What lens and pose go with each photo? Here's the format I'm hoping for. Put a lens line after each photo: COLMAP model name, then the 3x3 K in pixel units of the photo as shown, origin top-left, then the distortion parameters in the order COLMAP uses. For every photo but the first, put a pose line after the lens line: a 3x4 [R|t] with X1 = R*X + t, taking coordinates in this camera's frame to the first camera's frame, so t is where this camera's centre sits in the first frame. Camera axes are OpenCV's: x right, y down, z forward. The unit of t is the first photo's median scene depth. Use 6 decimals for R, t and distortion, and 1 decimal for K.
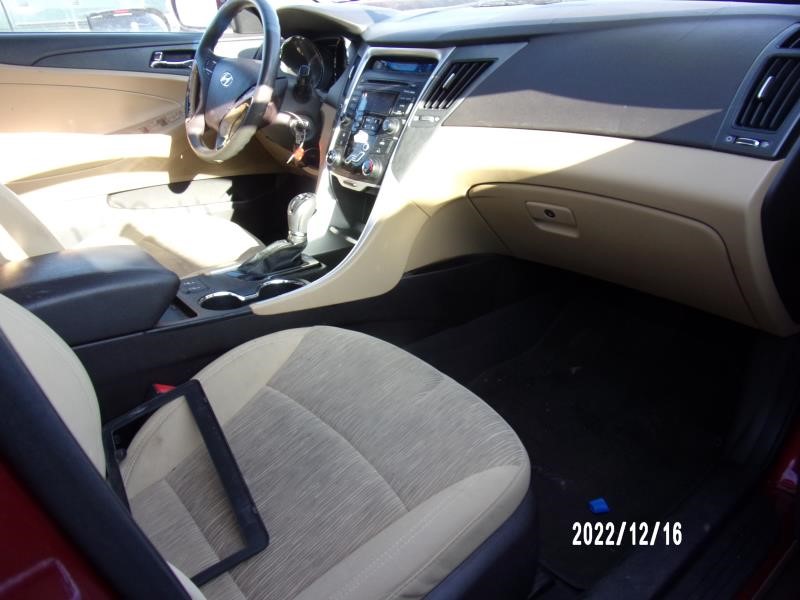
lens RADIAL K [[560.7, 0, 400.0], [0, 560.7, 300.0], [0, 0, 1]] dist [-0.001383, -0.000446]
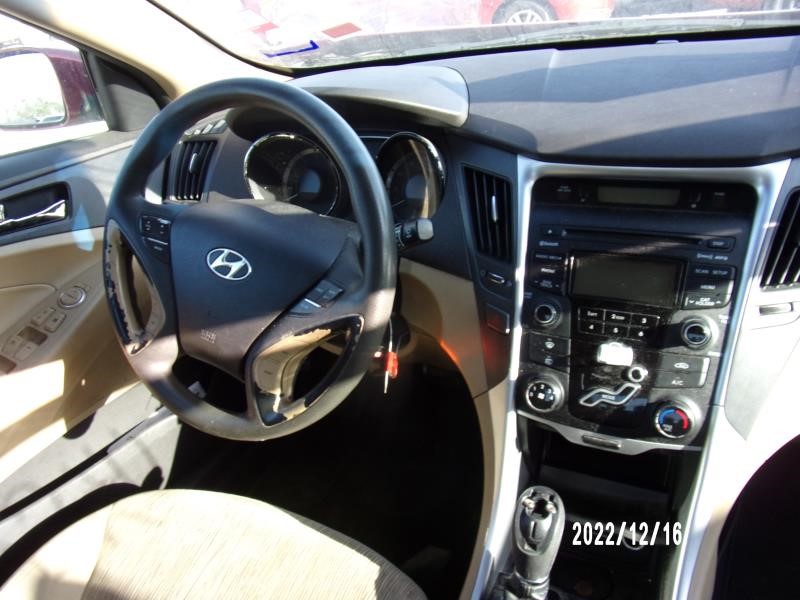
lens RADIAL K [[548.6, 0, 400.0], [0, 548.6, 300.0], [0, 0, 1]] dist [-0.004004, -0.001147]
pose [[0.910750, -0.246432, 0.331369, -0.382959], [0.246968, 0.968147, 0.041213, -0.392507], [-0.330970, 0.044302, 0.942601, 0.582487]]
